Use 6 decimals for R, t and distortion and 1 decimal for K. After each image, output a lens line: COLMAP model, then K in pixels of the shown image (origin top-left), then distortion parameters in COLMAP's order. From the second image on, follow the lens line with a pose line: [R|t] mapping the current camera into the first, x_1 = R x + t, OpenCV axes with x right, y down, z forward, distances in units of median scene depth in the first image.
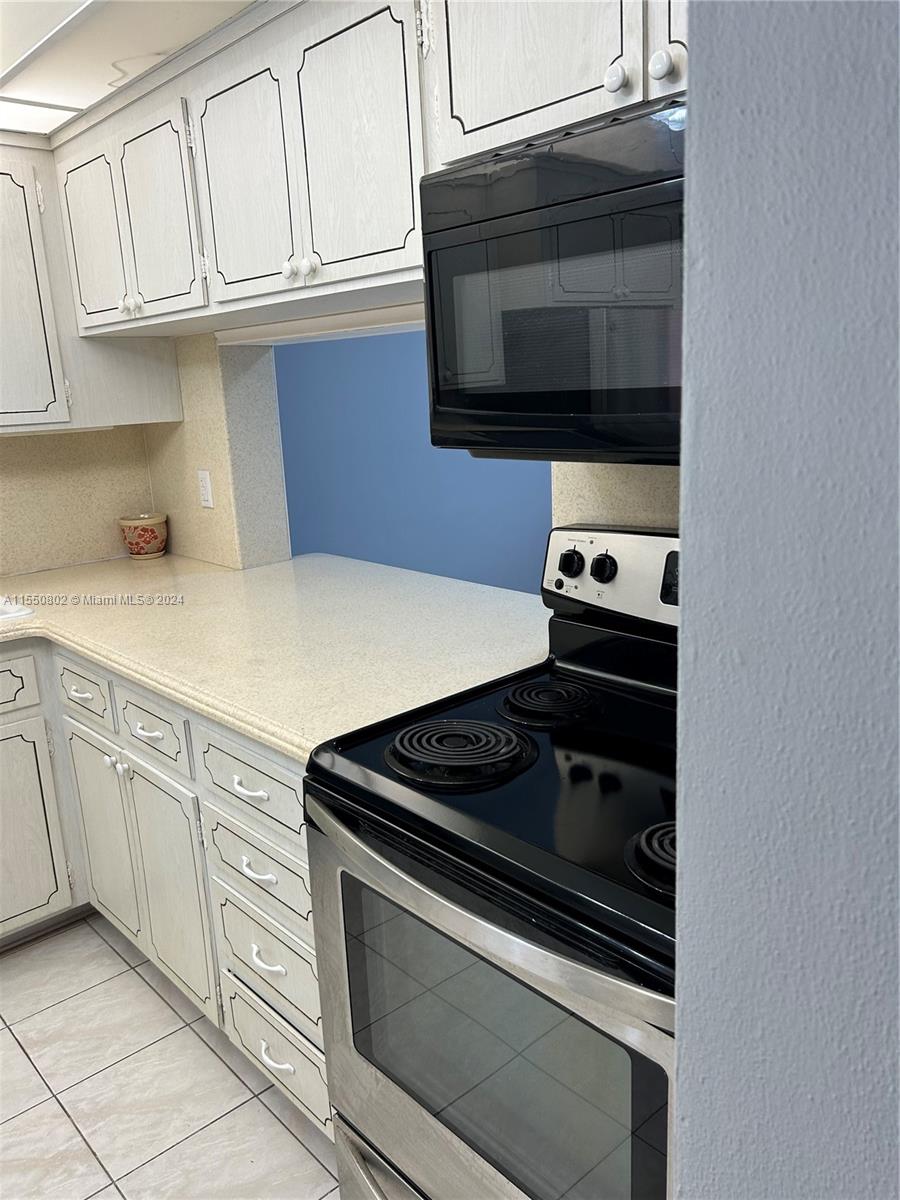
lens RADIAL K [[911.6, 0, 451.3], [0, 911.6, 606.2], [0, 0, 1]] dist [0.049640, -0.062716]
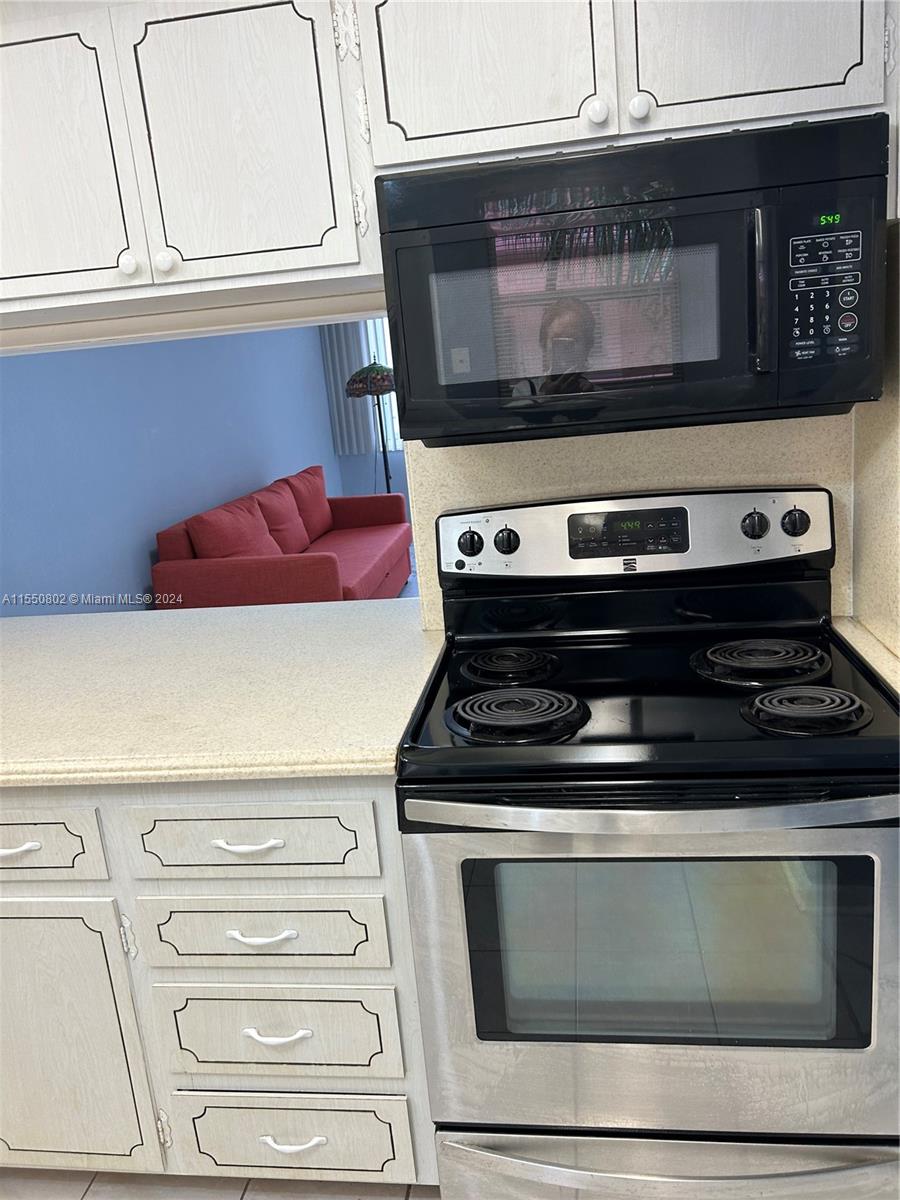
lens RADIAL K [[906.9, 0, 451.9], [0, 906.9, 606.6], [0, 0, 1]] dist [0.037009, -0.039230]
pose [[0.761504, -0.180939, 0.622393, -0.572237], [0.206838, 0.977877, 0.031215, -0.011277], [-0.614271, 0.104964, 0.782083, 0.170826]]
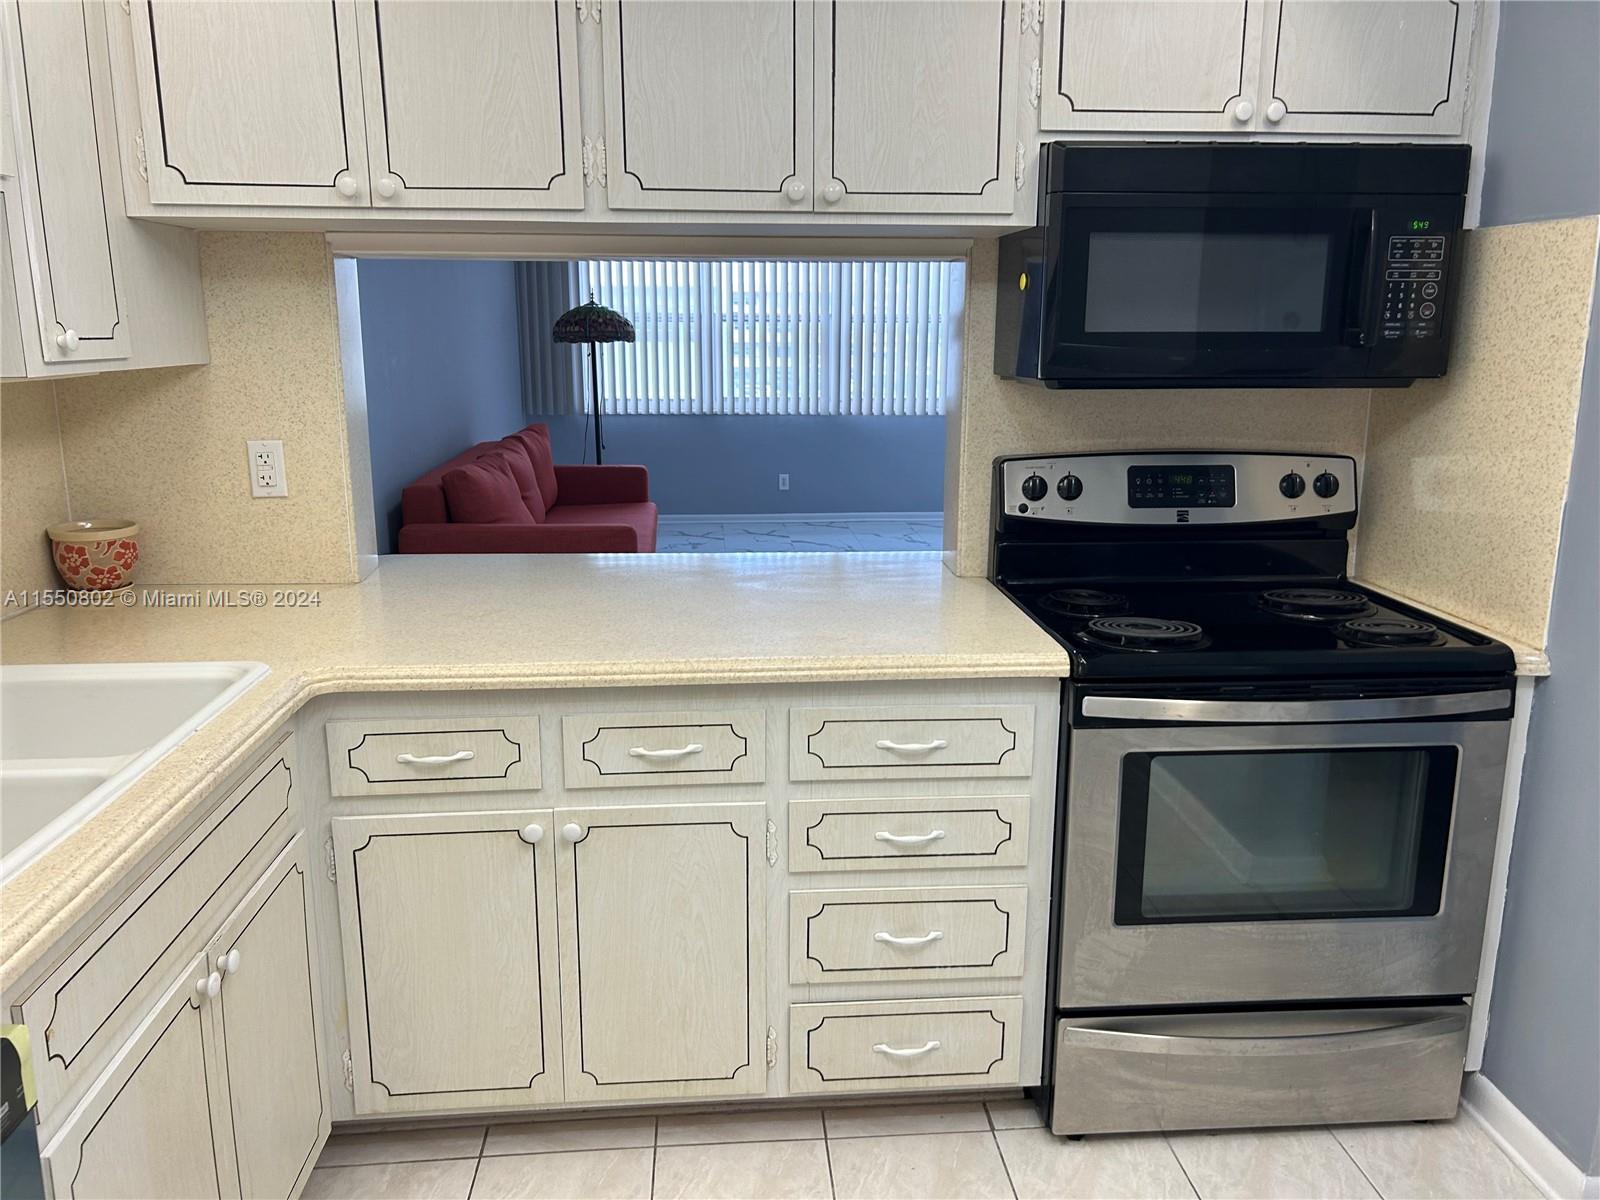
lens RADIAL K [[1215.5, 0, 799.0], [0, 1215.5, 609.9], [0, 0, 1]] dist [0.049640, -0.062716]
pose [[0.611400, -0.133411, 0.779995, -1.234811], [0.161440, 0.985984, 0.042099, -0.008724], [-0.774679, 0.100183, 0.624368, 0.298637]]
